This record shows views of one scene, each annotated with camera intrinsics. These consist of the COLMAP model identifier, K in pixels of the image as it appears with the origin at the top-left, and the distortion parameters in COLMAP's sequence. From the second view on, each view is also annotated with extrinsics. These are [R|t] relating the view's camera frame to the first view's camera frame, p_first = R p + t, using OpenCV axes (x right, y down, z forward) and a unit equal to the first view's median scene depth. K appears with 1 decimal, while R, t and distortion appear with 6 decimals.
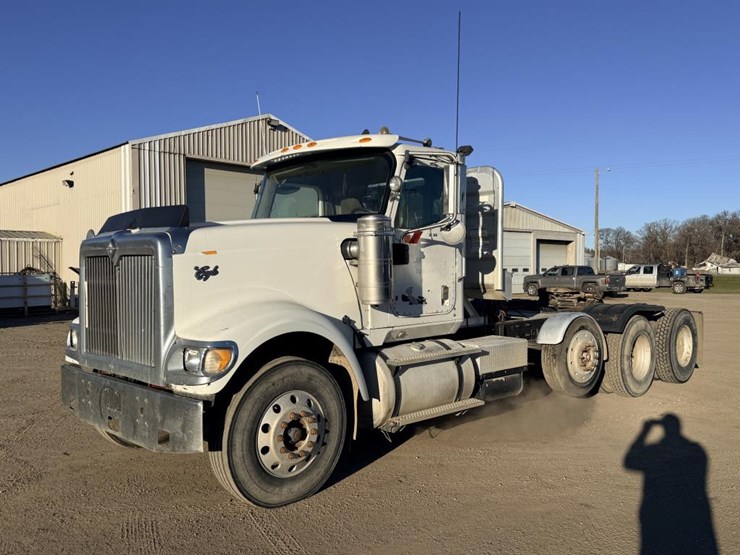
lens RADIAL K [[643.7, 0, 381.2], [0, 643.7, 277.4], [0, 0, 1]] dist [0.086940, -0.000569]
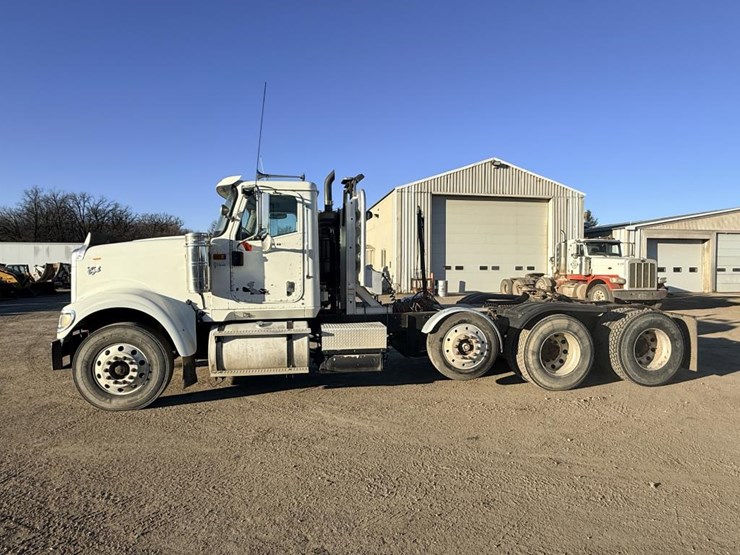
lens RADIAL K [[436.0, 0, 370.0], [0, 436.0, 277.5], [0, 0, 1]] dist [0.002519, 0.000688]
pose [[0.819170, 0.019091, -0.573232, 0.806484], [-0.012801, 0.999805, 0.015003, -0.012291], [0.573407, -0.004952, 0.819256, 0.367329]]
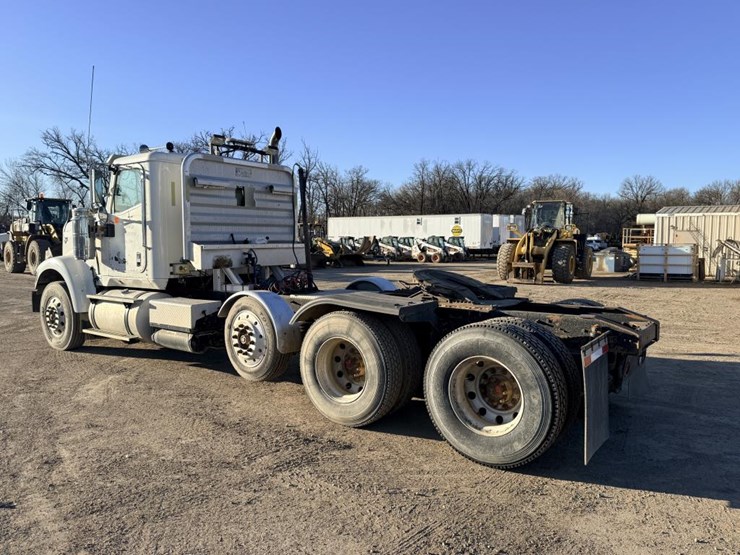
lens RADIAL K [[548.4, 0, 370.0], [0, 548.4, 277.5], [0, 0, 1]] dist [0.133146, -0.227978]
pose [[0.151176, 0.074109, -0.985725, 1.449890], [-0.021120, 0.997200, 0.071733, -0.032143], [0.988281, 0.009974, 0.152318, 1.391827]]
